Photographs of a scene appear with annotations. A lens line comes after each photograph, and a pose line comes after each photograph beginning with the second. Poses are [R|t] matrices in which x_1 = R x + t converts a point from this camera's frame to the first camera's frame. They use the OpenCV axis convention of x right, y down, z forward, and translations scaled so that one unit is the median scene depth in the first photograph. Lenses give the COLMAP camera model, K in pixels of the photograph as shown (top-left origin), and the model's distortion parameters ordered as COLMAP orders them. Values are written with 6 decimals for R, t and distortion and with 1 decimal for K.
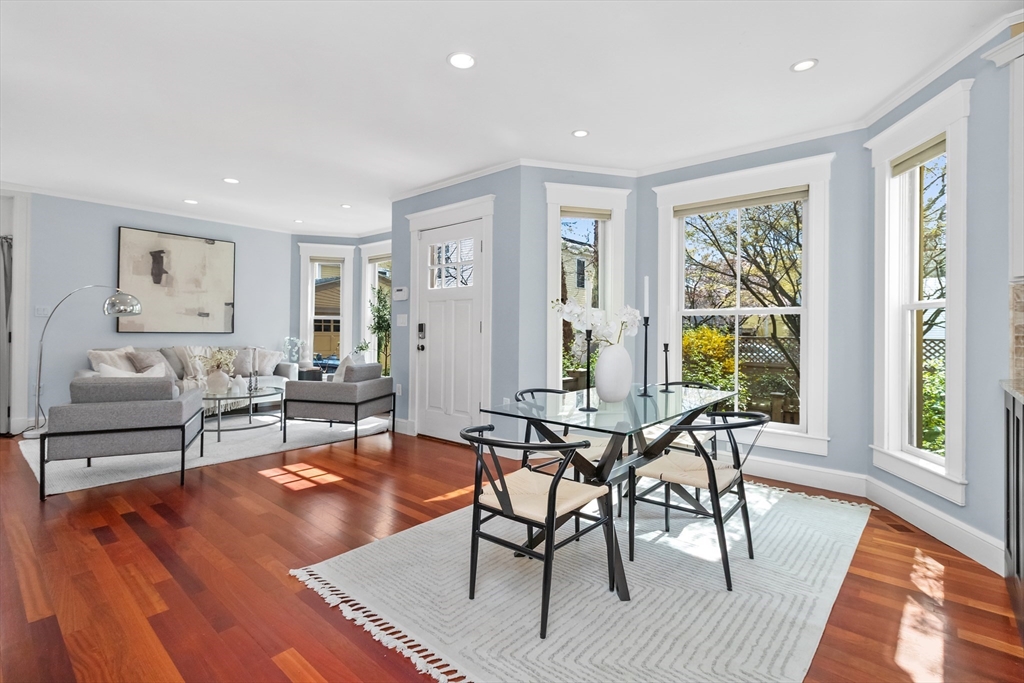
lens RADIAL K [[475.9, 0, 505.3], [0, 475.9, 328.1], [0, 0, 1]] dist [0.003686, 0.000484]
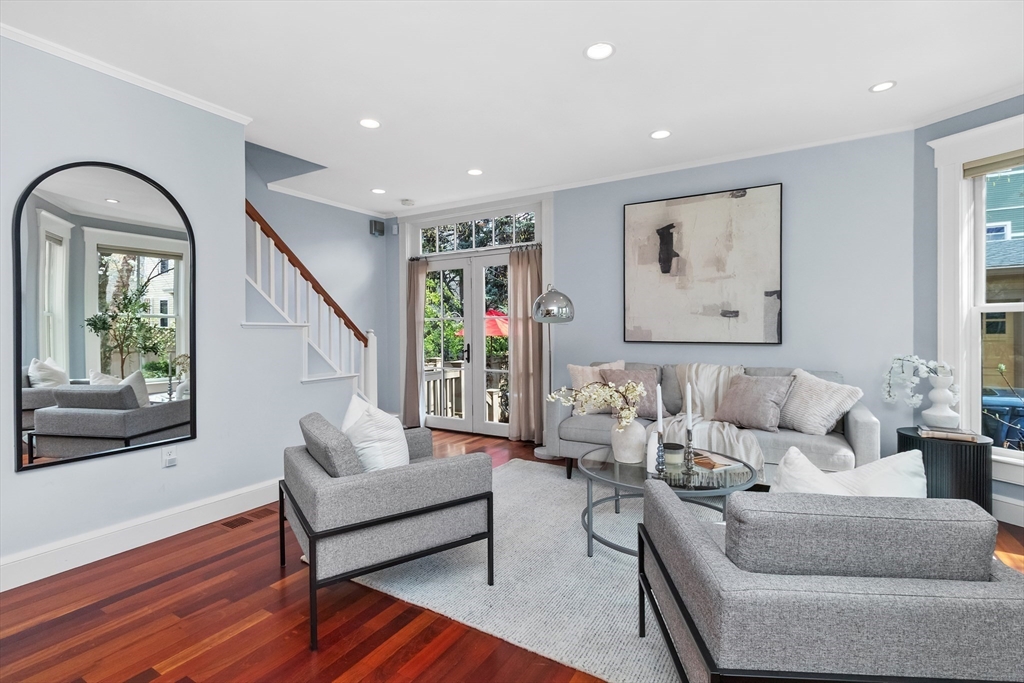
lens RADIAL K [[475.9, 0, 518.8], [0, 475.9, 338.2], [0, 0, 1]] dist [0.003686, 0.000484]
pose [[0.191624, 0.013799, -0.981371, -0.078753], [0.018381, 0.999675, 0.017645, -0.012953], [0.981296, -0.021420, 0.191309, 0.645356]]
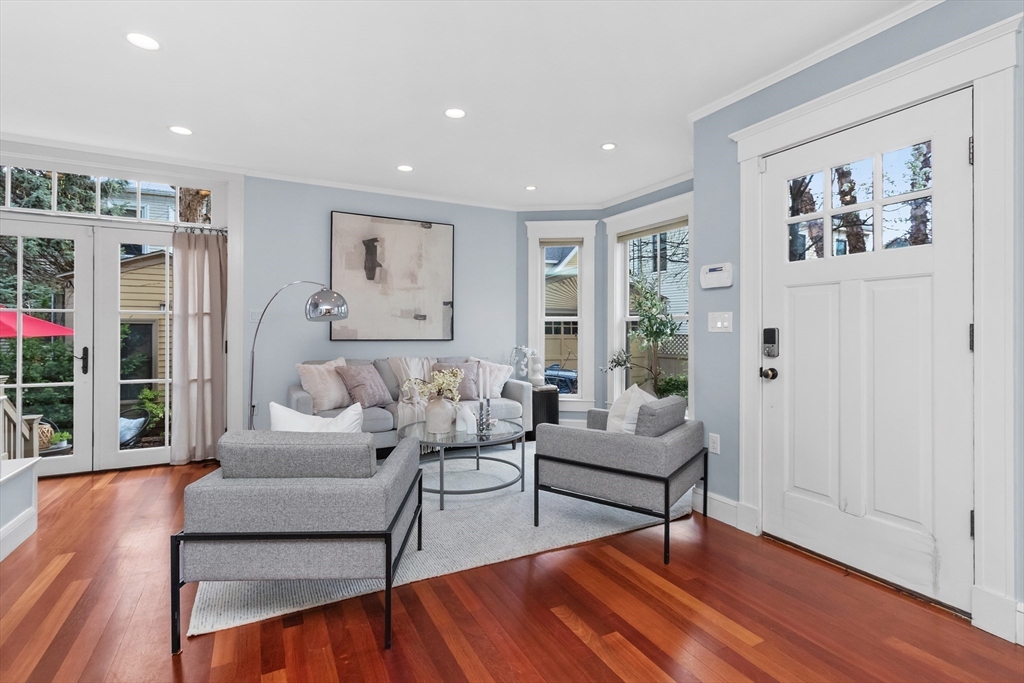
lens RADIAL K [[475.9, 0, 511.1], [0, 475.9, 328.2], [0, 0, 1]] dist [0.003686, 0.000484]
pose [[0.930465, -0.005488, -0.366340, -0.213015], [0.006189, 0.999981, 0.000739, -0.010099], [0.366329, -0.002955, 0.930481, 0.335431]]
